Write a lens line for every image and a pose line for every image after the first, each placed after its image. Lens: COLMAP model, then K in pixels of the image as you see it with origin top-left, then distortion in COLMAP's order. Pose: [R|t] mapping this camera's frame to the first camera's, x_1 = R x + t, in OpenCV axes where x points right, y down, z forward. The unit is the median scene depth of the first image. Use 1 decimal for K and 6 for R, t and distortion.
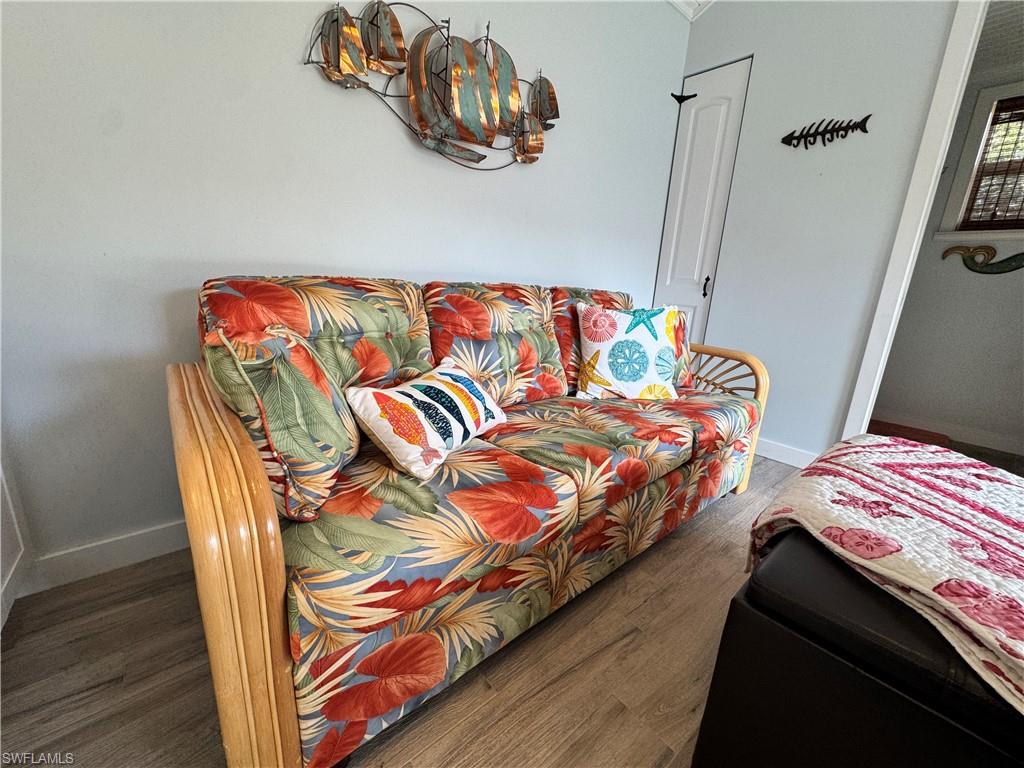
lens RADIAL K [[408.0, 0, 509.7], [0, 408.0, 384.3], [0, 0, 1]] dist [-0.002891, 0.000521]
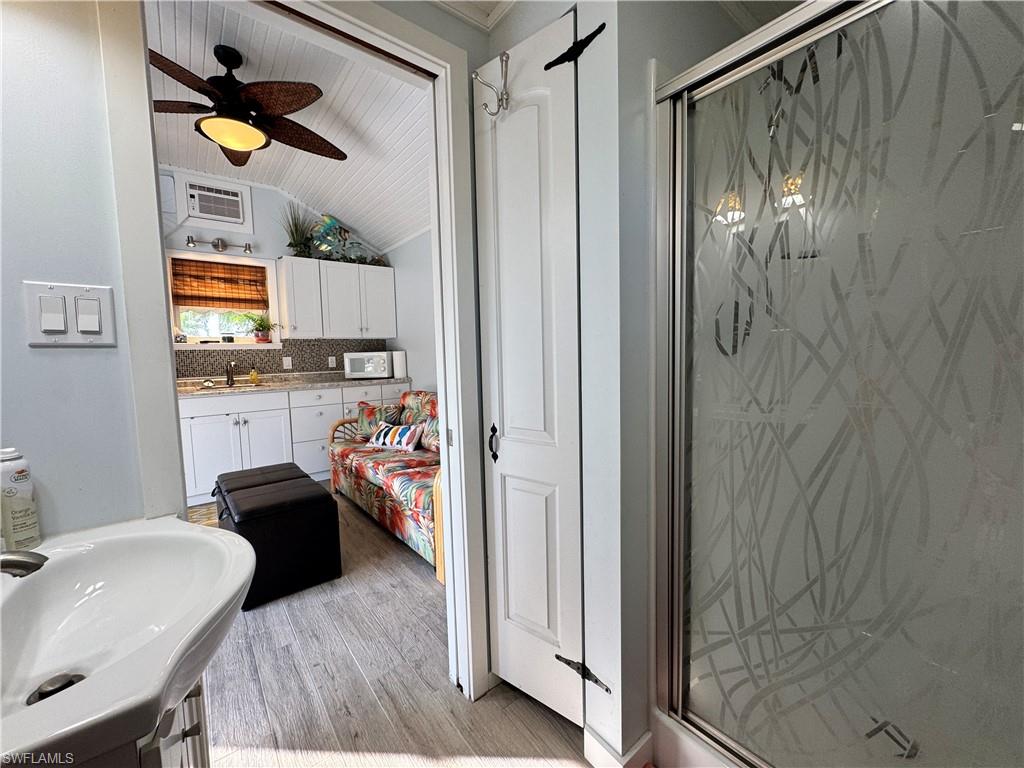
lens RADIAL K [[408.0, 0, 509.7], [0, 408.0, 384.3], [0, 0, 1]] dist [-0.002891, 0.000521]
pose [[-0.027546, 0.019057, -0.999439, 2.290338], [-0.226285, 0.973745, 0.024804, -0.468429], [0.973672, 0.226841, -0.022511, 1.473904]]
